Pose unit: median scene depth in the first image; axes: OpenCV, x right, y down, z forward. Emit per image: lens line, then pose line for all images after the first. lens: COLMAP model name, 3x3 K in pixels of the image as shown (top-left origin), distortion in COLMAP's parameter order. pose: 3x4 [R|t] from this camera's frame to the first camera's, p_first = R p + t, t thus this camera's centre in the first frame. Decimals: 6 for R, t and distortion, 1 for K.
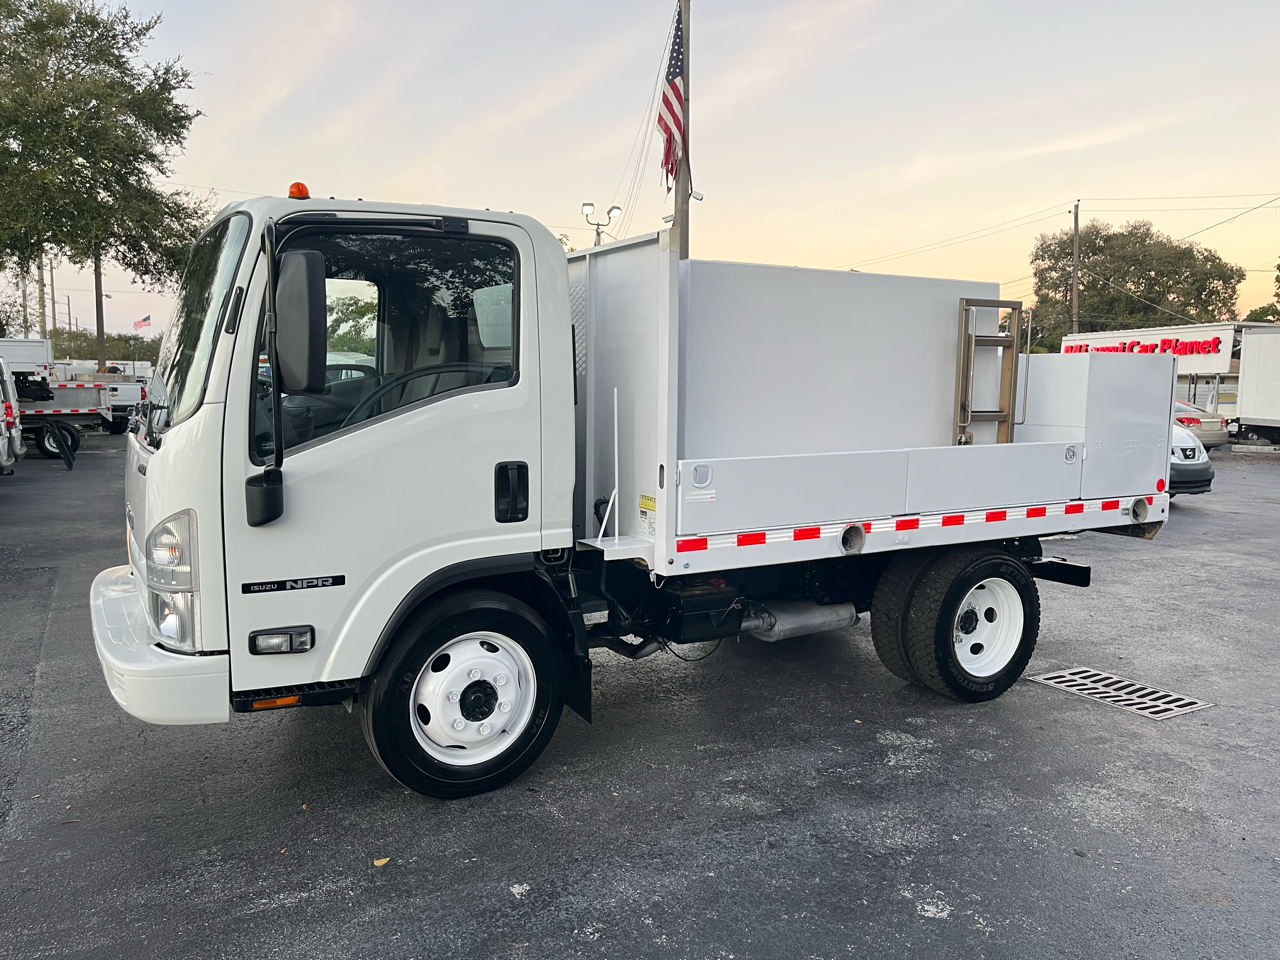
lens RADIAL K [[977.0, 0, 630.8], [0, 977.0, 482.6], [0, 0, 1]] dist [0.044098, -0.048756]
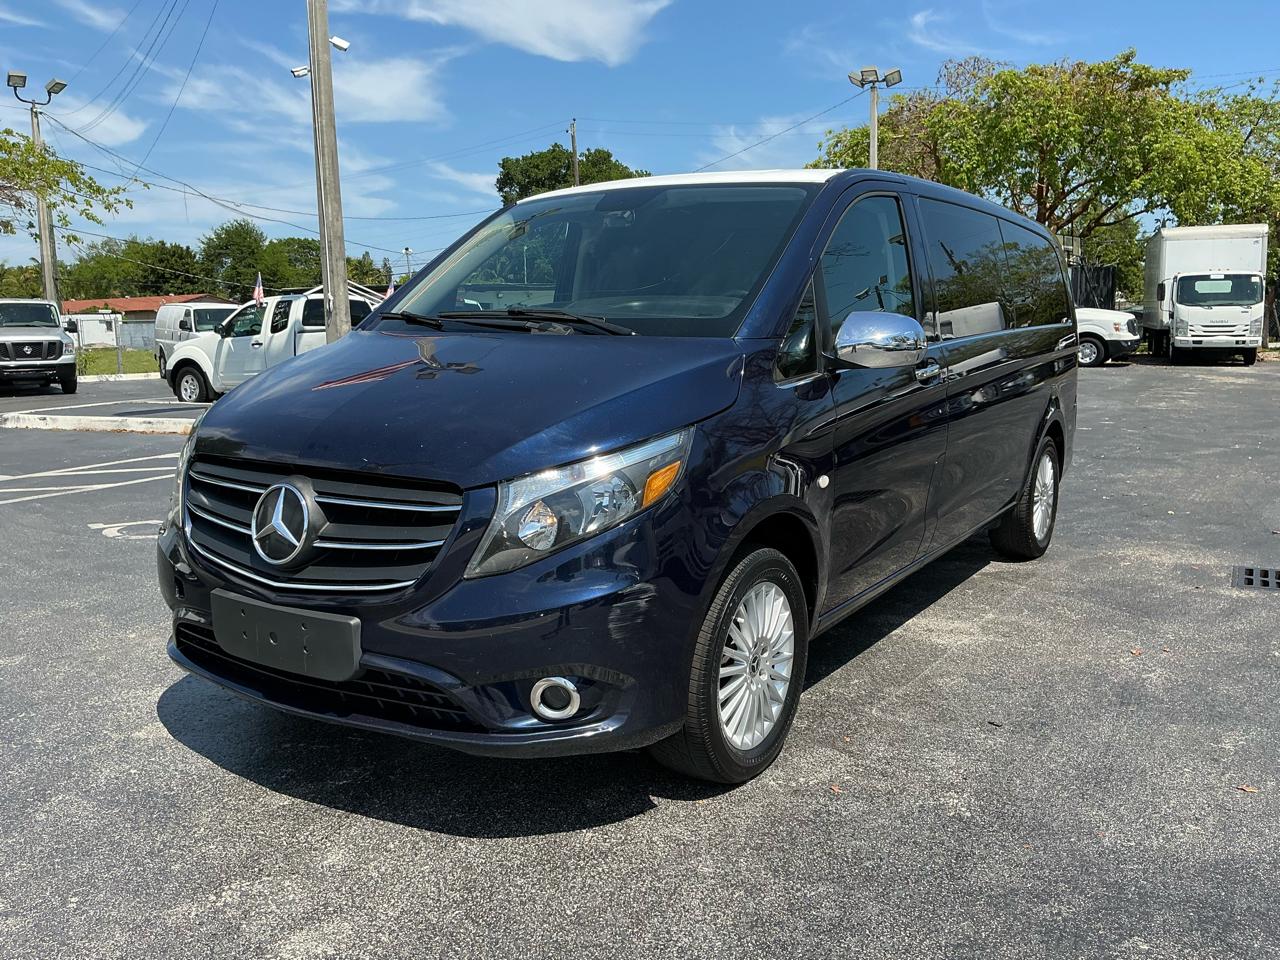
lens RADIAL K [[1079.4, 0, 641.1], [0, 1079.4, 482.3], [0, 0, 1]] dist [0.064925, -0.148847]
pose [[0.858713, -0.099685, 0.502668, -0.633543], [0.076886, 0.994857, 0.065947, 0.008076], [-0.506656, -0.017982, 0.861961, 0.562088]]
